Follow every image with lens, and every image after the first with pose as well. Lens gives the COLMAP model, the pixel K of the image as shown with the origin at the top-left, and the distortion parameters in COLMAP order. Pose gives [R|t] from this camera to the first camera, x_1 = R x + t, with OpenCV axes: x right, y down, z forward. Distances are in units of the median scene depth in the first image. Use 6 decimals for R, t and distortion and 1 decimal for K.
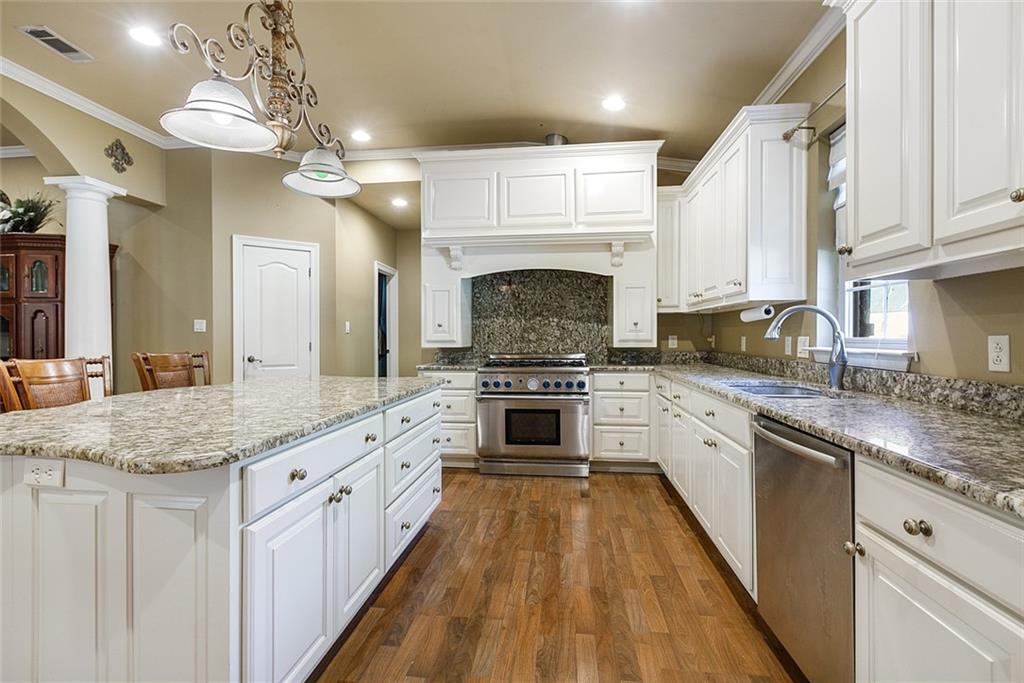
lens RADIAL K [[460.4, 0, 512.0], [0, 460.4, 341.5], [0, 0, 1]] dist [-0.000825, -0.000061]
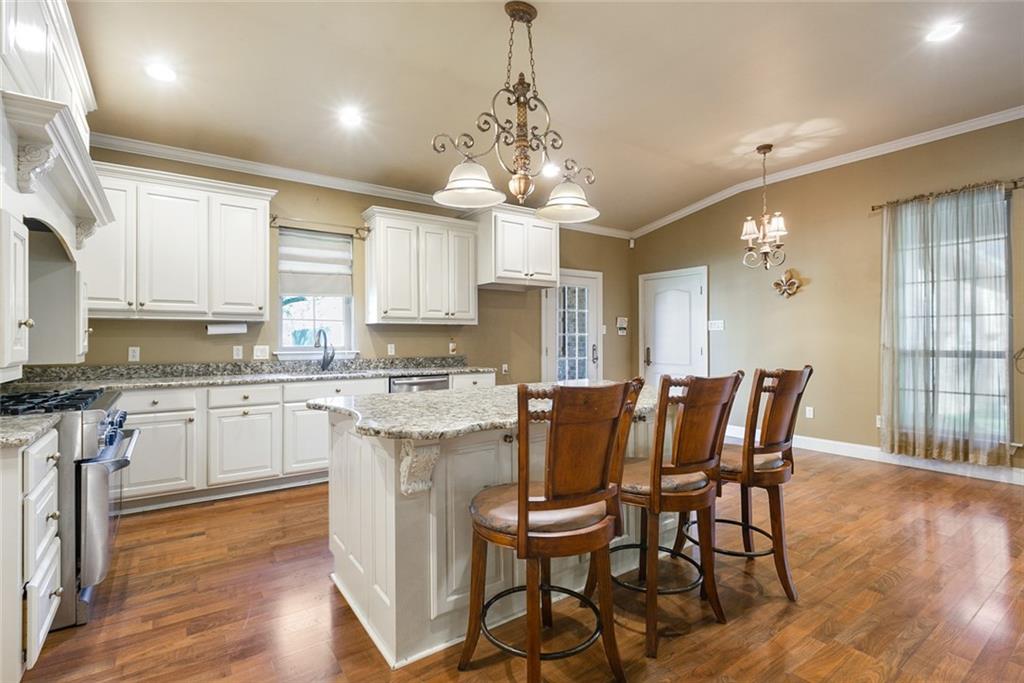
lens RADIAL K [[480.7, 0, 512.0], [0, 480.7, 341.5], [0, 0, 1]] dist [0.000246, -0.000131]
pose [[-0.681048, 0.005542, 0.732217, -0.986871], [0.014666, 0.999874, 0.006074, -0.019486], [-0.732092, 0.014875, -0.681044, 1.305659]]
